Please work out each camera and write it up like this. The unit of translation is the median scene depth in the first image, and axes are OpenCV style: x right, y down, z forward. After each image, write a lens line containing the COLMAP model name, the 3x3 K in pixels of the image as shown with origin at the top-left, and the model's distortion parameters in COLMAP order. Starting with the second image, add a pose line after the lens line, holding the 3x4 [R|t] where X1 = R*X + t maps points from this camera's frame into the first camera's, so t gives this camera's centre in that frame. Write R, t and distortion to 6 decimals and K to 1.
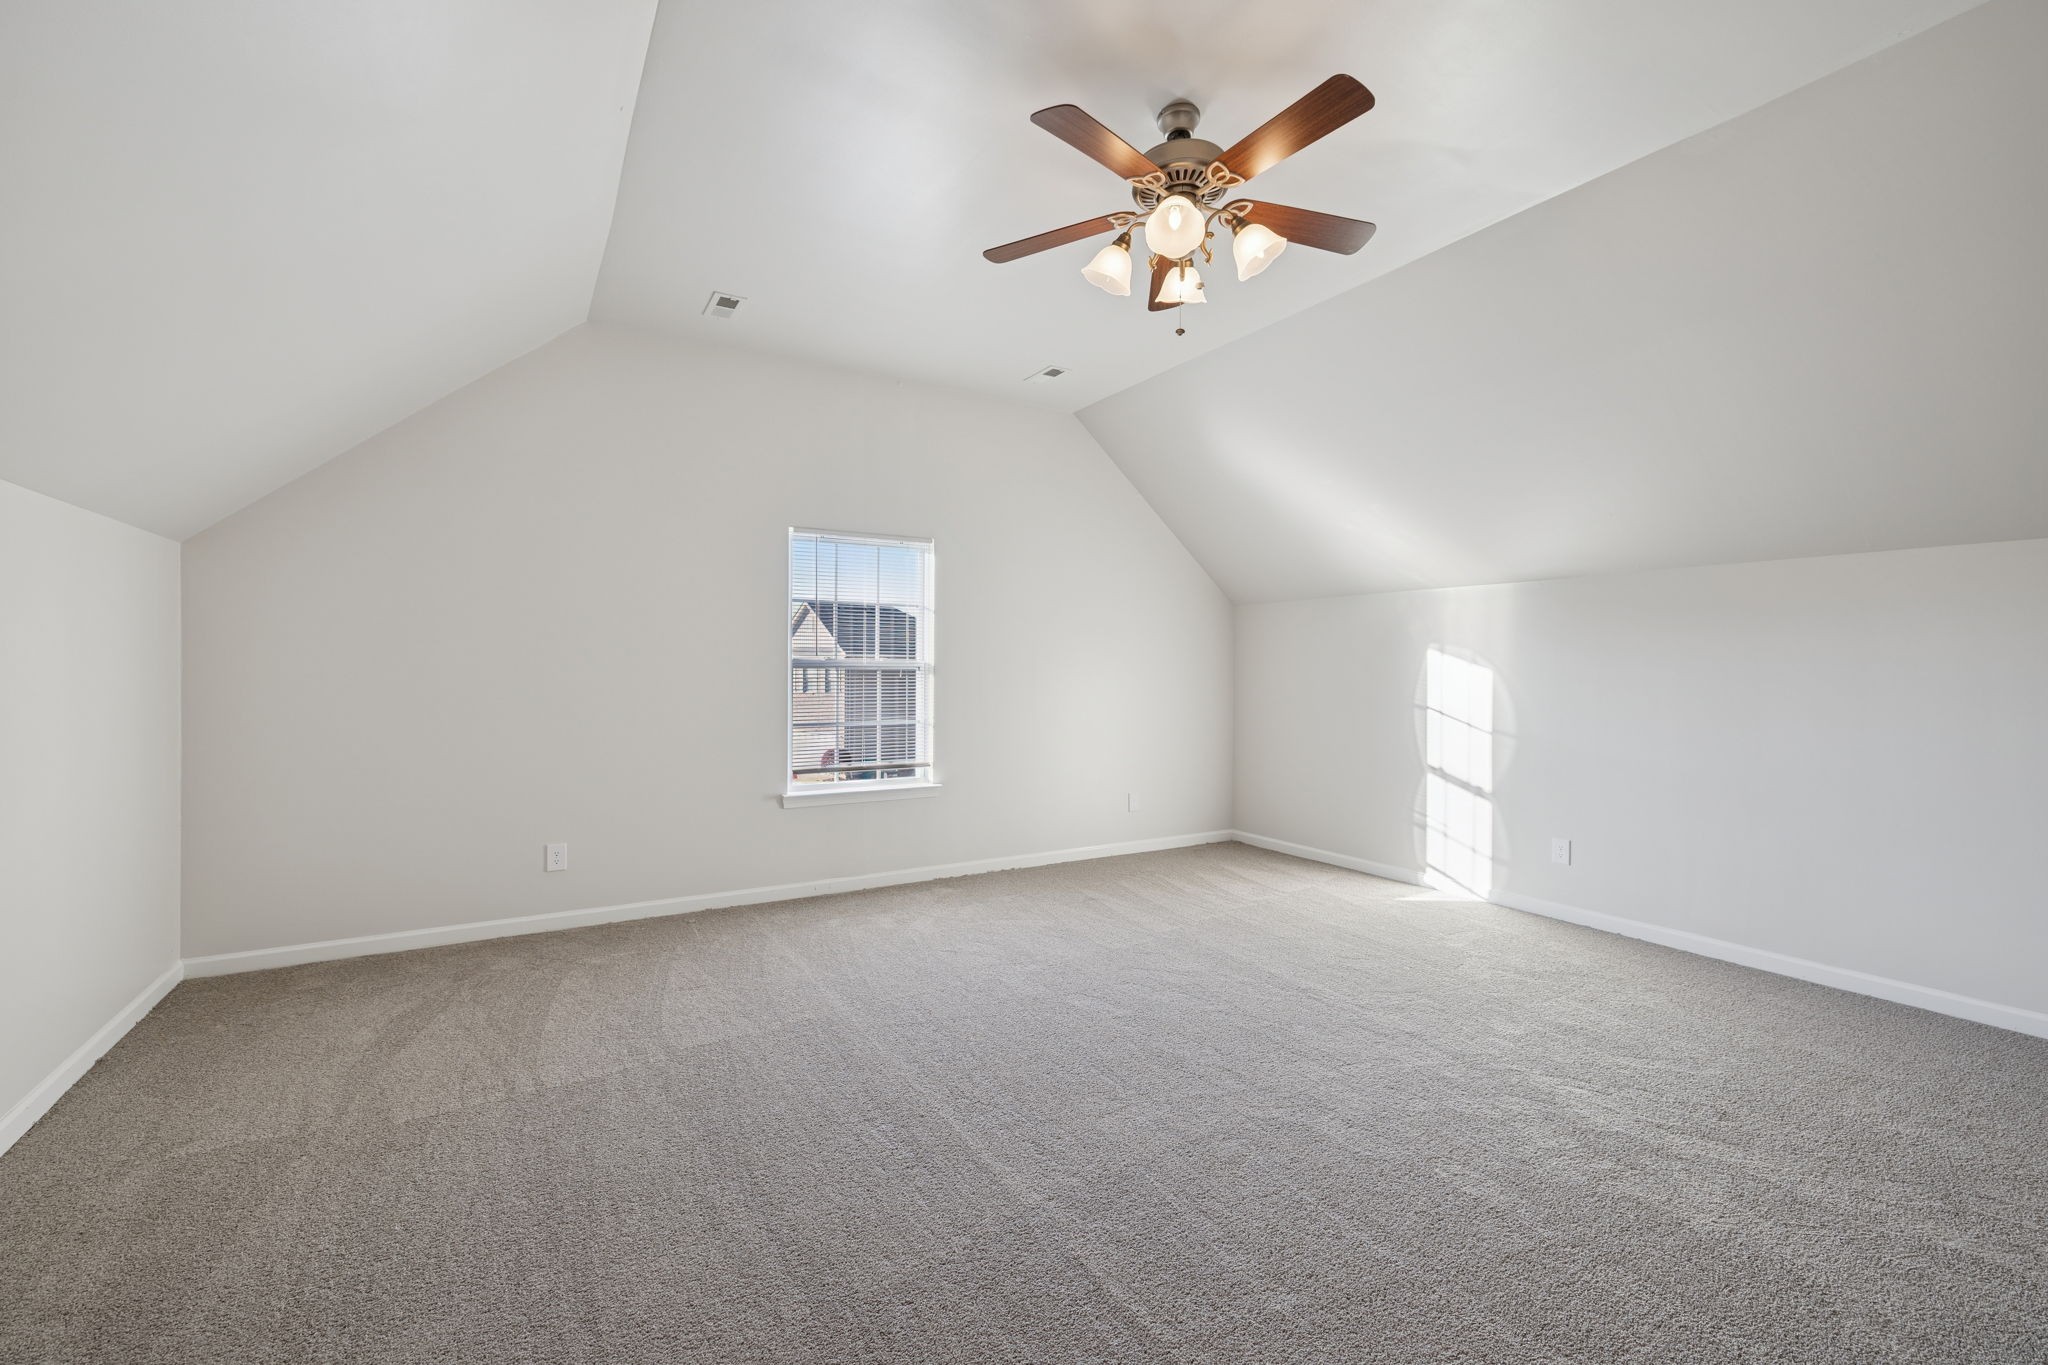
lens RADIAL K [[857.4, 0, 1022.5], [0, 857.4, 667.4], [0, 0, 1]] dist [0.002701, 0.000592]
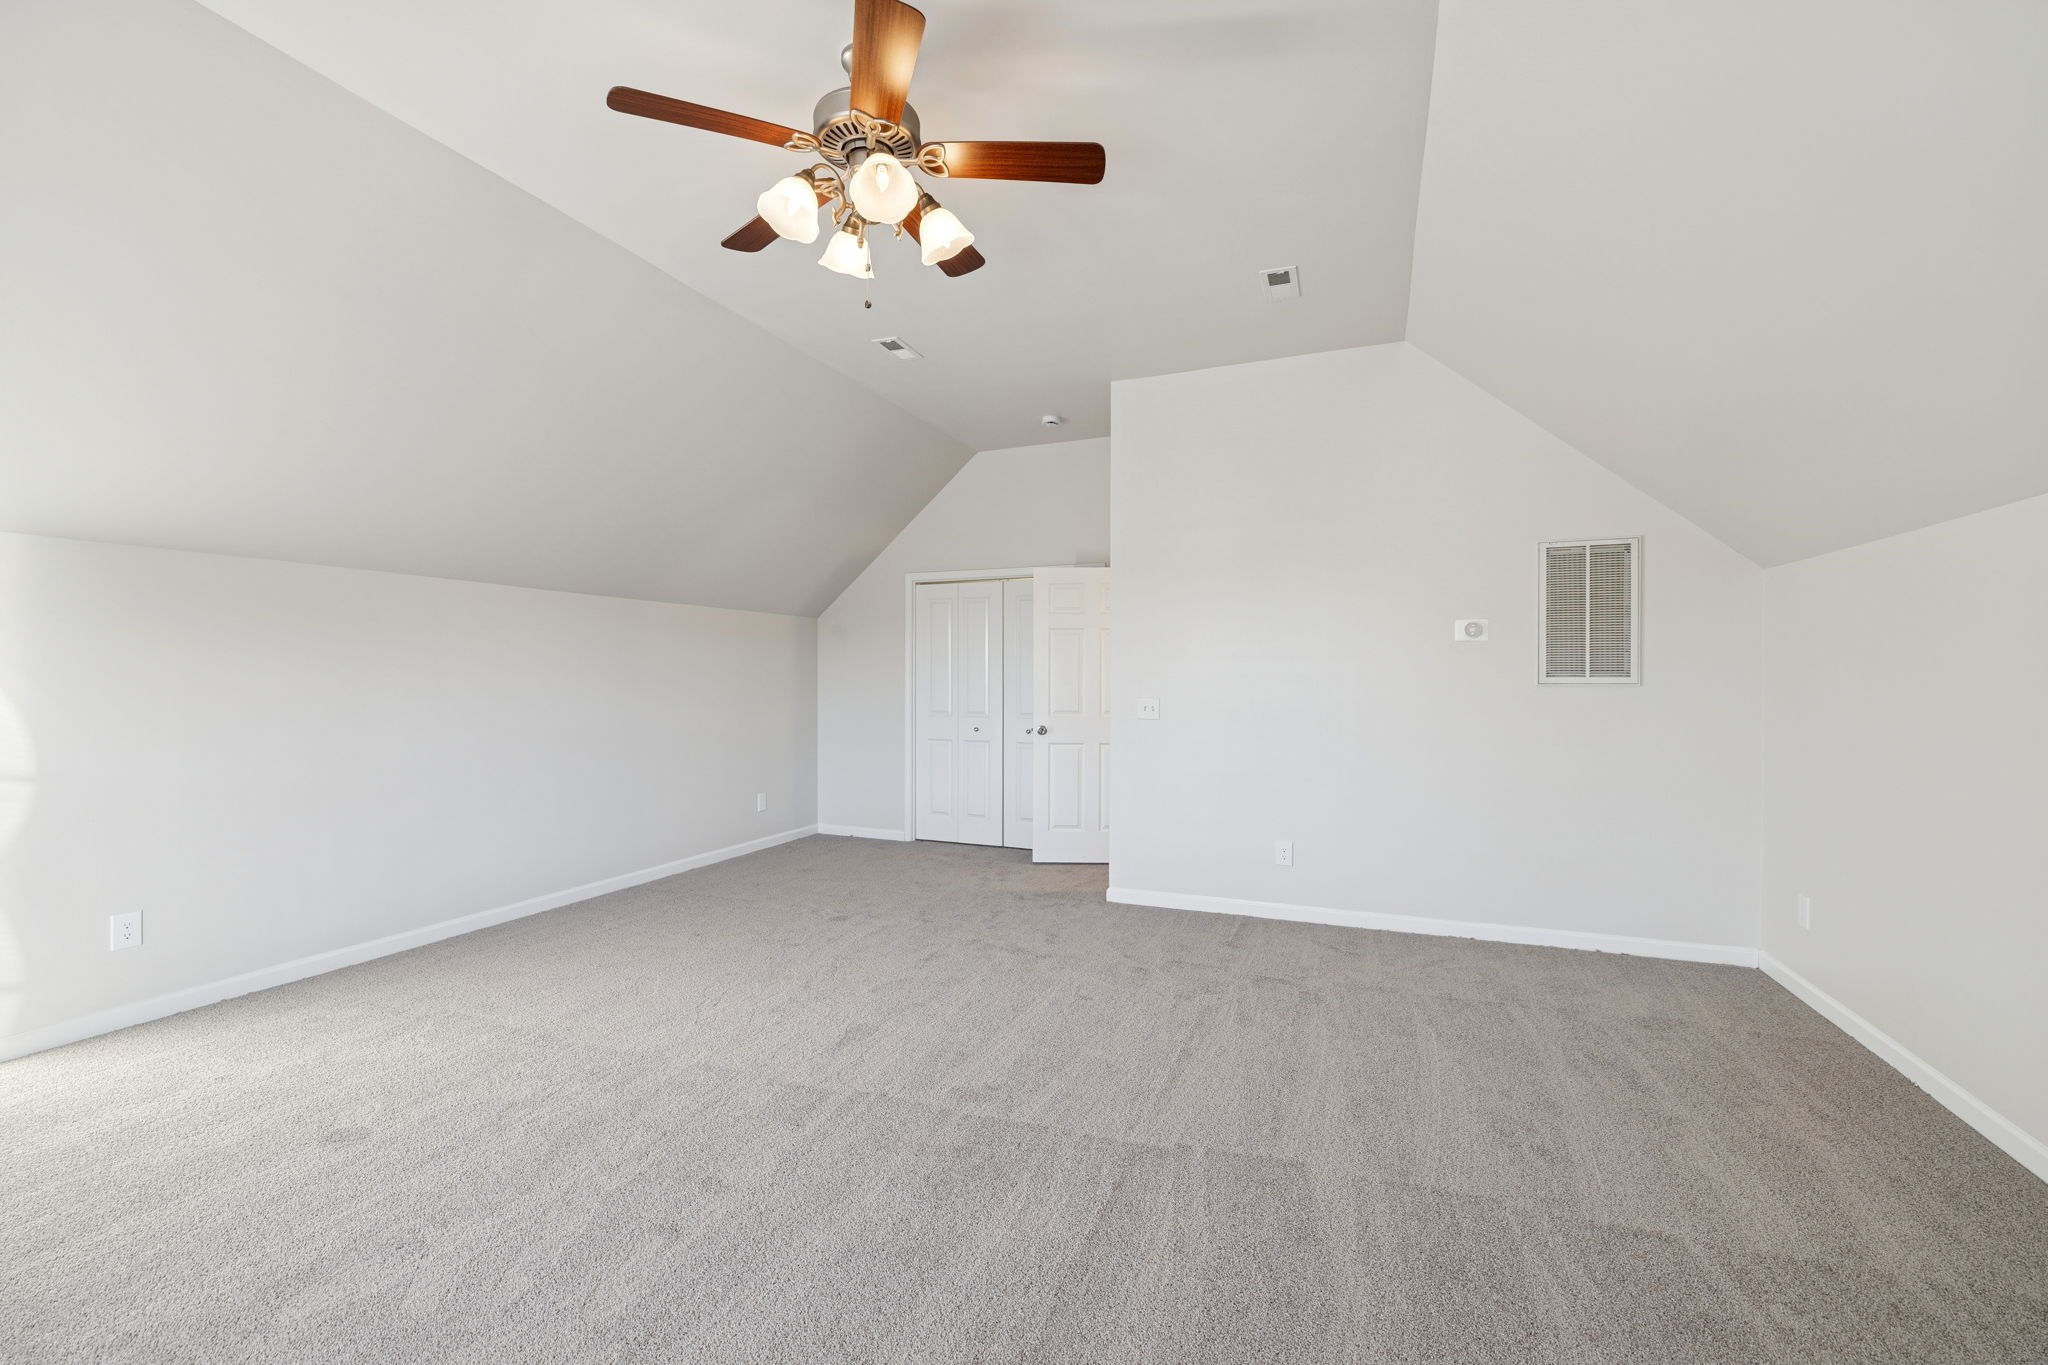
lens RADIAL K [[857.4, 0, 1022.5], [0, 857.4, 667.4], [0, 0, 1]] dist [0.002701, 0.000592]
pose [[-0.595957, 0.009039, 0.802965, -0.443033], [0.001181, 0.999945, -0.010380, 0.008353], [-0.803015, -0.005238, -0.595935, 0.978549]]
